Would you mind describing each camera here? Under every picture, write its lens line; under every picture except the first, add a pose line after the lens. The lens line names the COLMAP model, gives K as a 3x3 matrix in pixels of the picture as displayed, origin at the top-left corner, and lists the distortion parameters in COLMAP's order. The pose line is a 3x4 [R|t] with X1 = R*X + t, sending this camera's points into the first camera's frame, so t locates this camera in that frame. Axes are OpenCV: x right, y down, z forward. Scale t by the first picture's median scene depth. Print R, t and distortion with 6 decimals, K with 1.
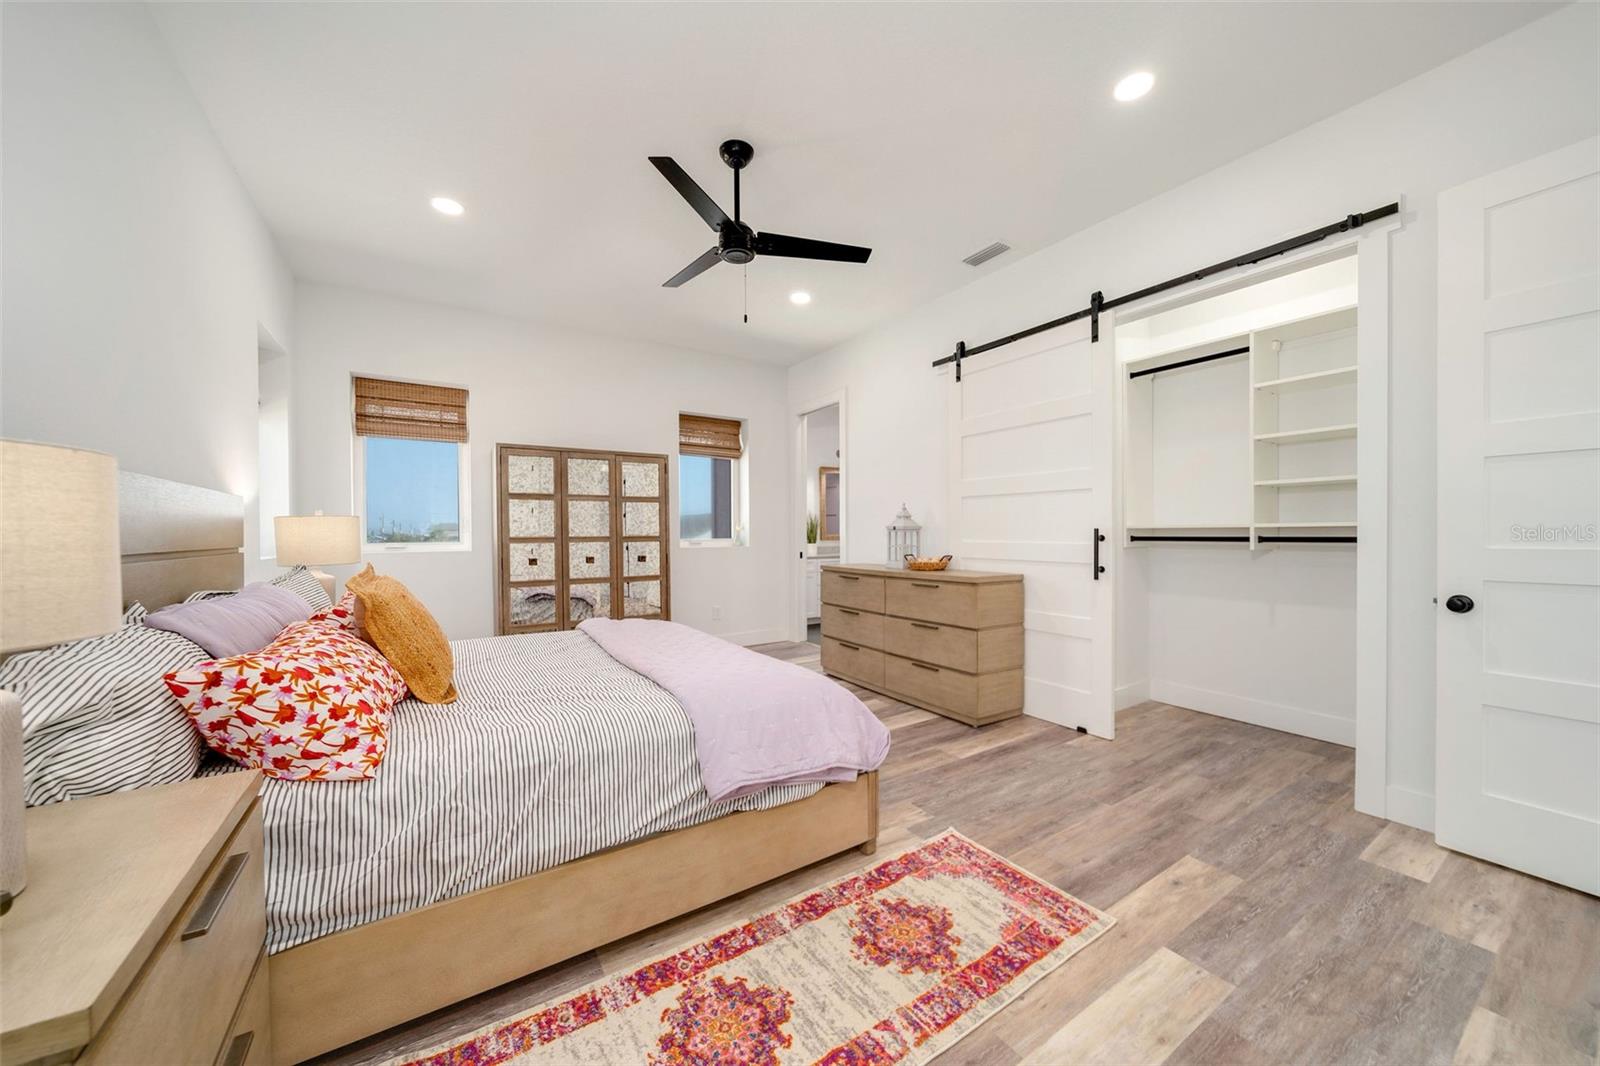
lens RADIAL K [[572.0, 0, 813.3], [0, 572.0, 572.1], [0, 0, 1]] dist [-0.002185, -0.000232]
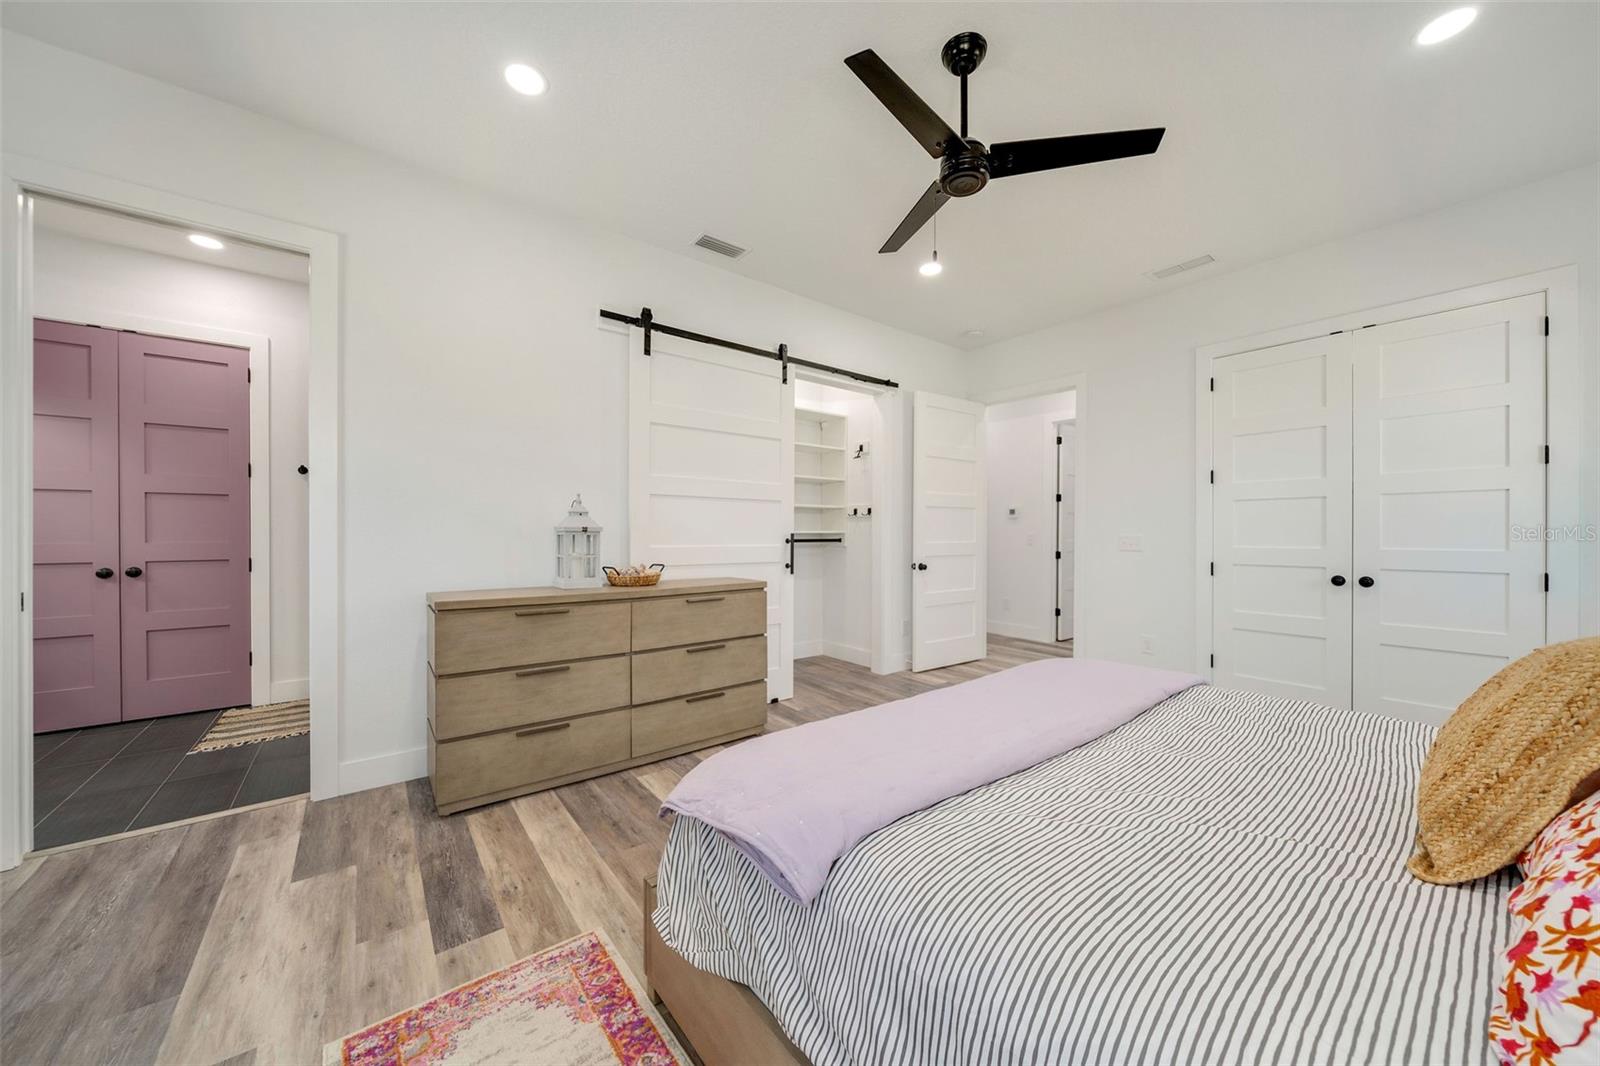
lens RADIAL K [[572.0, 0, 813.3], [0, 572.0, 572.1], [0, 0, 1]] dist [-0.002185, -0.000232]
pose [[-0.110142, -0.057436, 0.992255, -0.909270], [0.074322, 0.995058, 0.065848, -0.084891], [-0.991133, 0.080999, -0.105329, 1.295430]]
